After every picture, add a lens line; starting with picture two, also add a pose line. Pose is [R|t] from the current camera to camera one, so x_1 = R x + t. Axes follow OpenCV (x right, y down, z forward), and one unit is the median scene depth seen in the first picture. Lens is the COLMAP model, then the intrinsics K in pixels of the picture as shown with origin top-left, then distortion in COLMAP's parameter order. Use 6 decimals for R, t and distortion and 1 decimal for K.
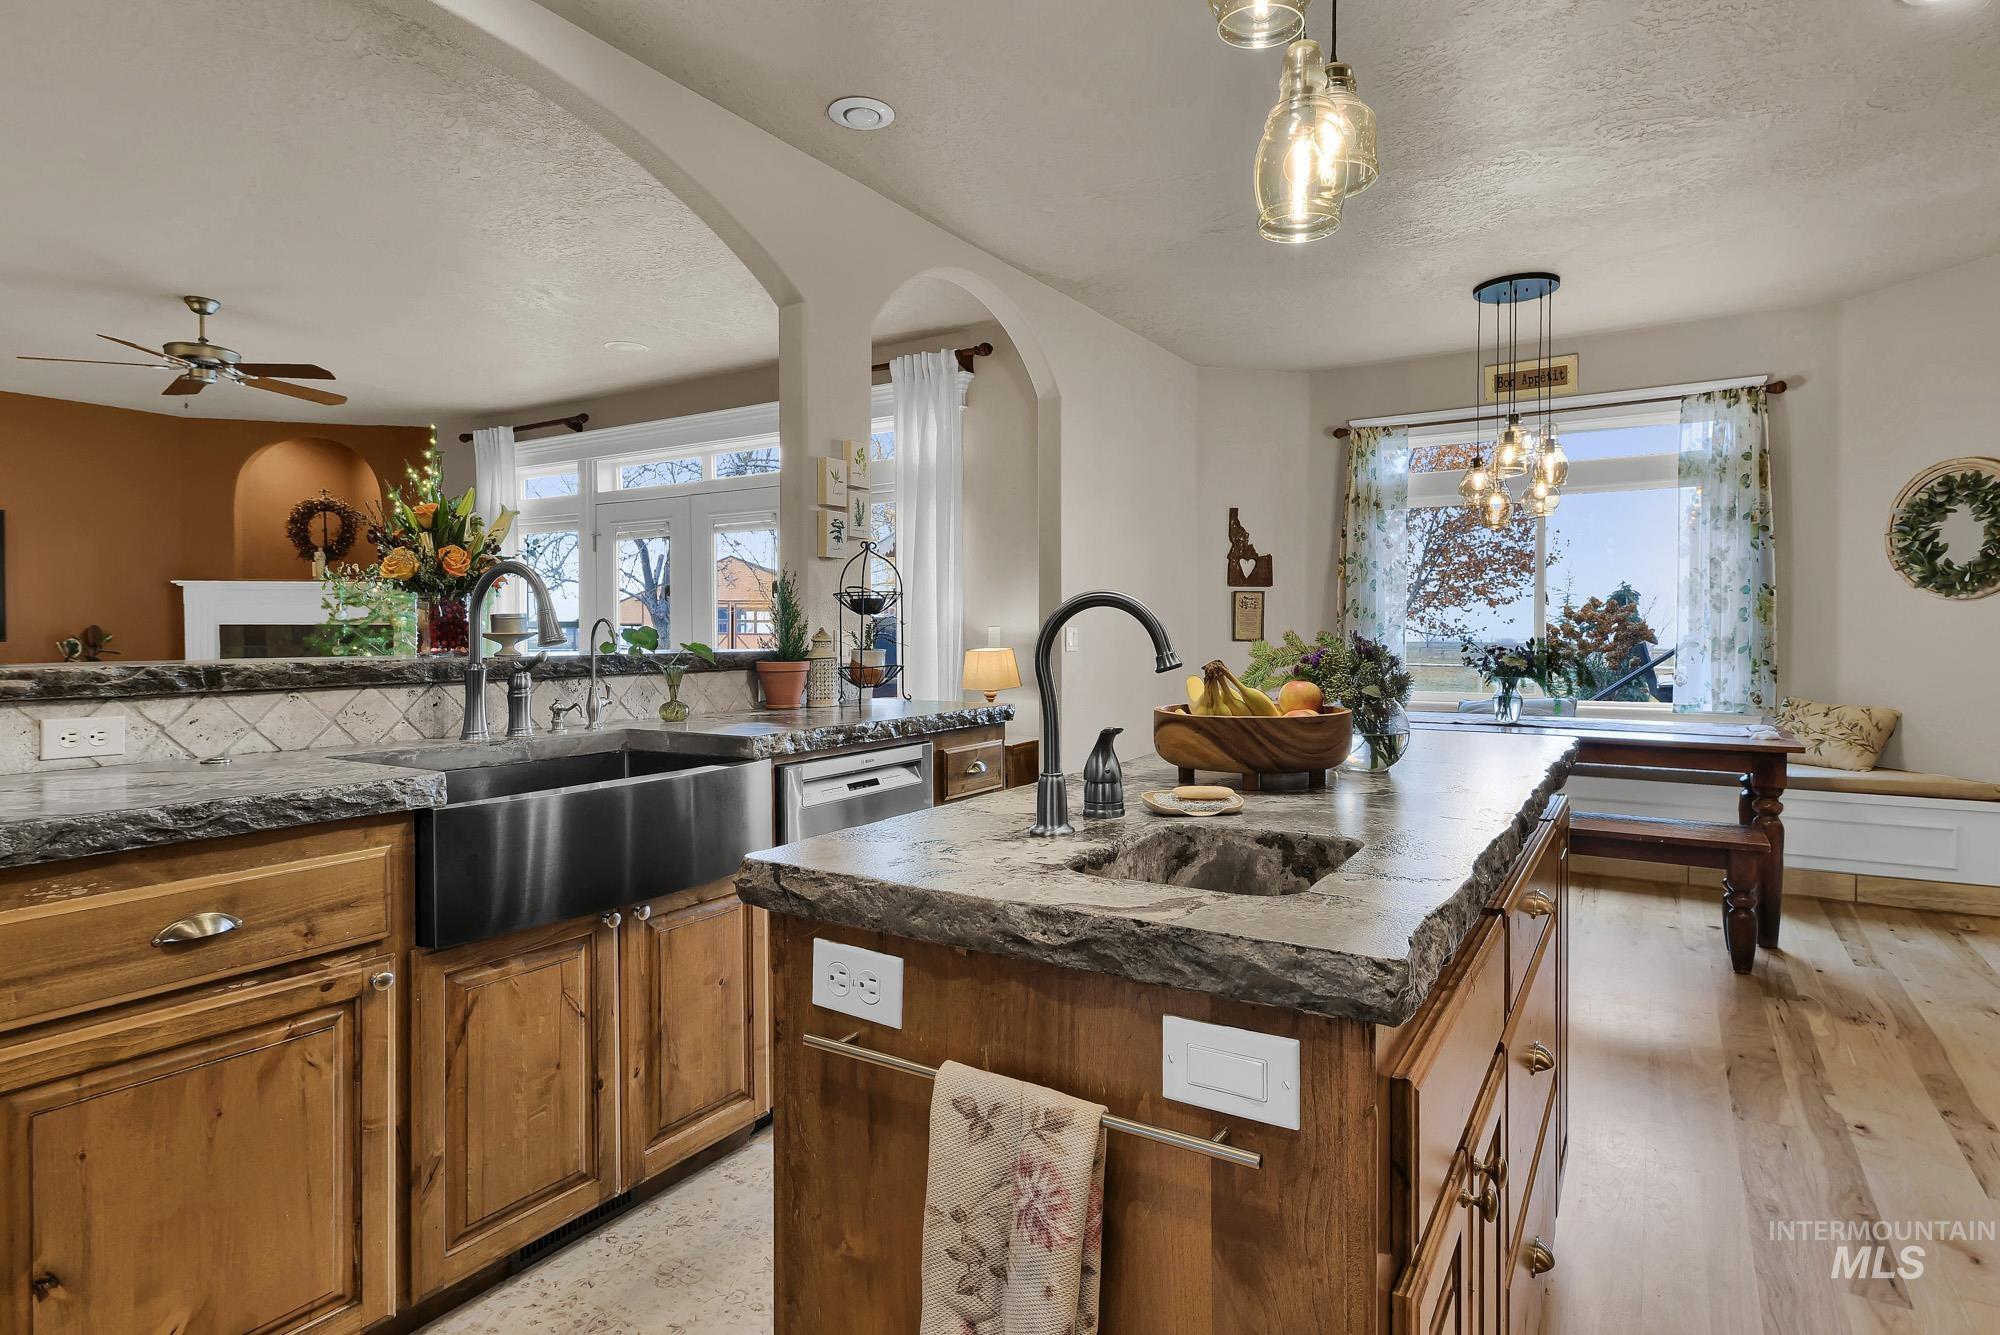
lens RADIAL K [[1070.2, 0, 1004.9], [0, 1070.2, 643.5], [0, 0, 1]] dist [0.005306, 0.000804]
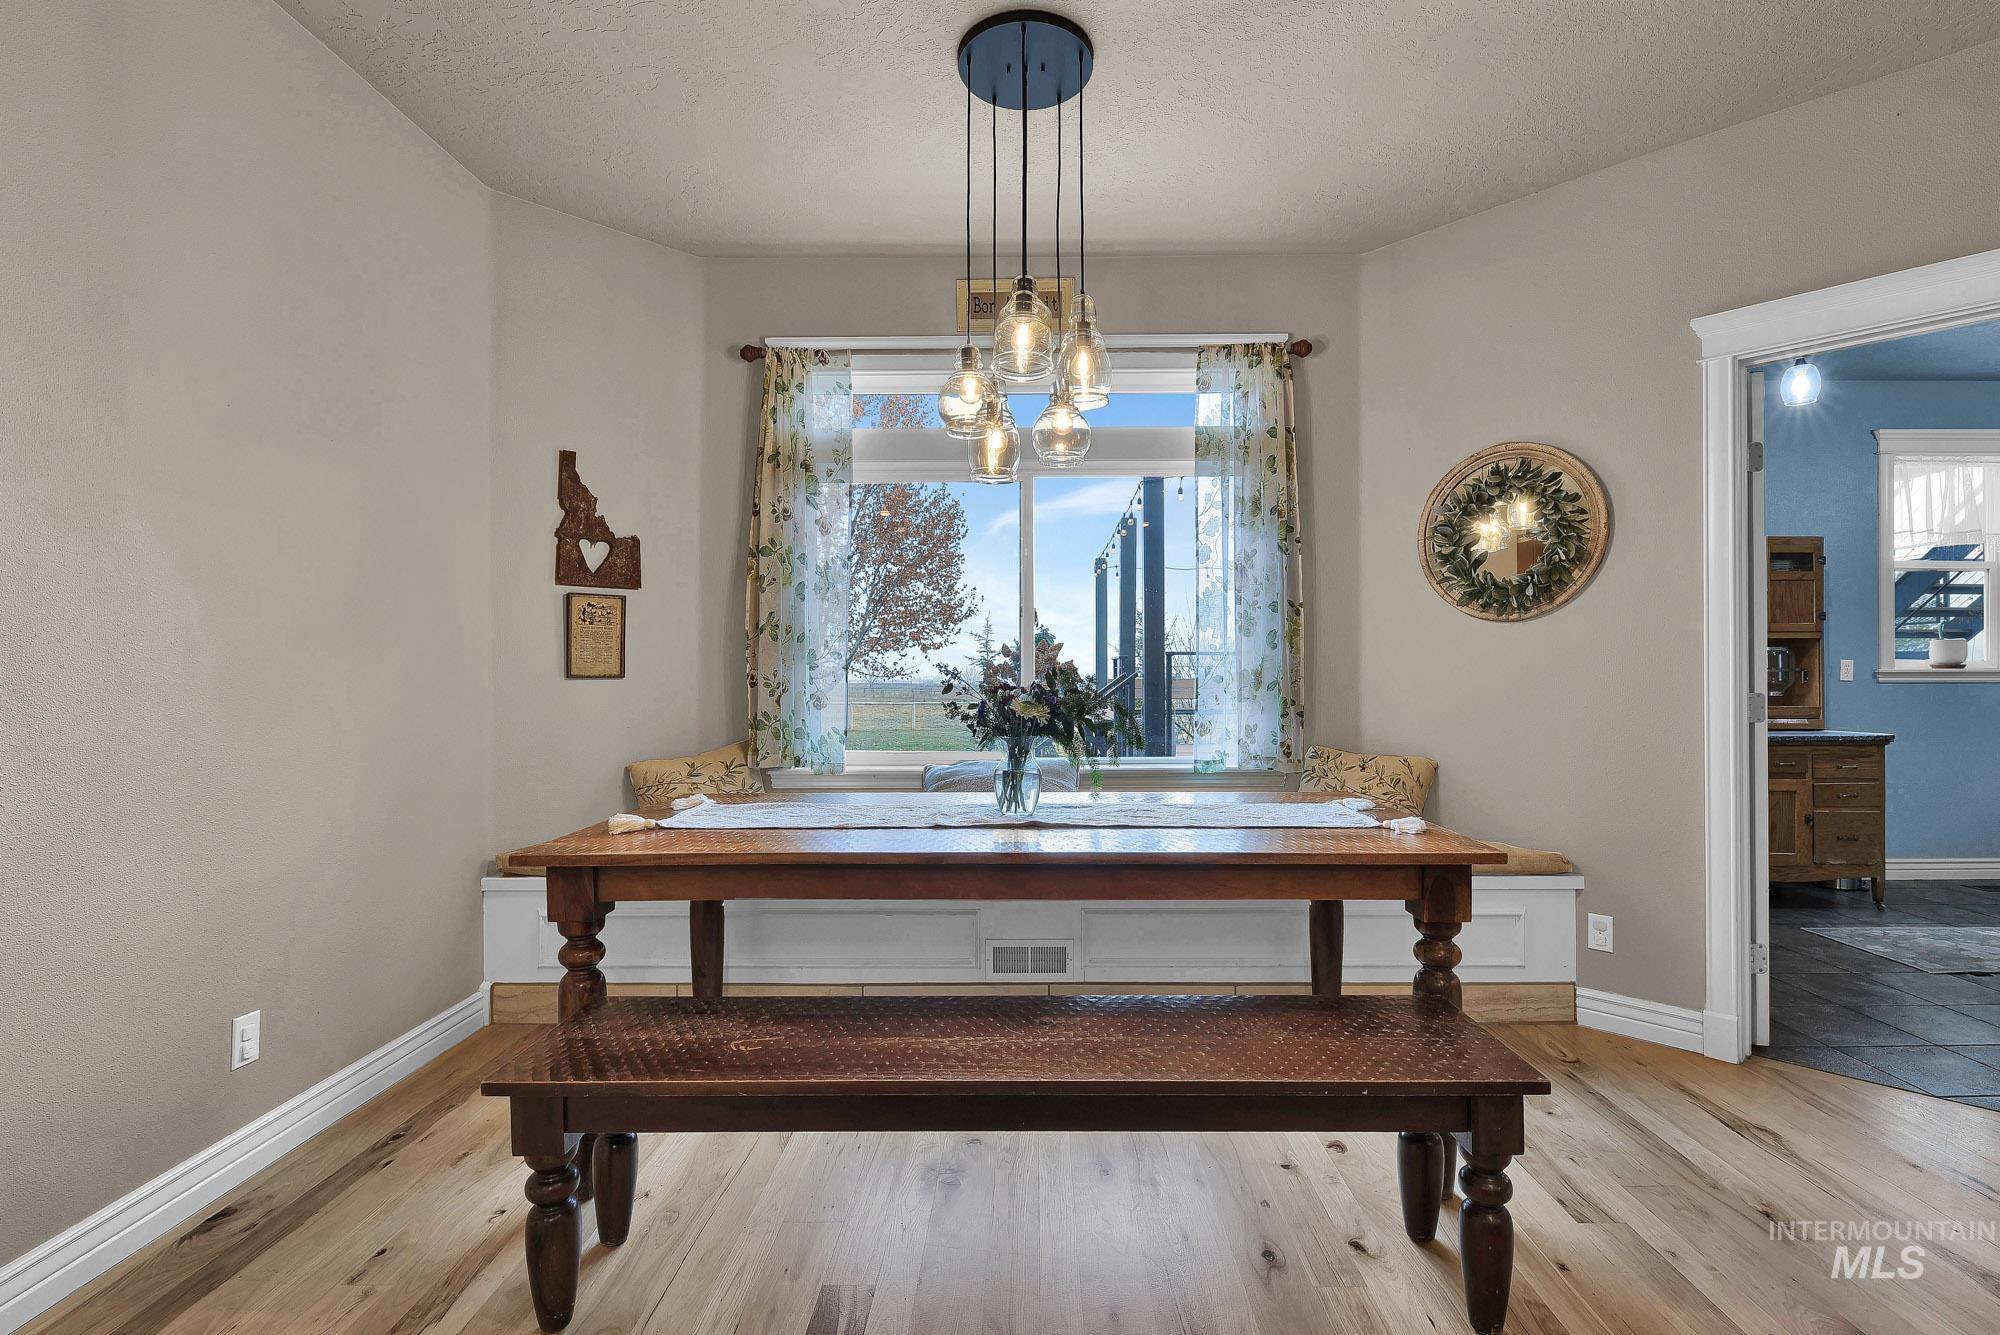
lens RADIAL K [[932.2, 0, 1031.3], [0, 932.2, 663.2], [0, 0, 1]] dist [-0.001234, -0.000767]
pose [[0.853930, 0.004108, 0.520371, 0.177204], [0.008374, 0.999731, -0.021634, 0.002339], [-0.520320, 0.022831, 0.853666, 0.467399]]
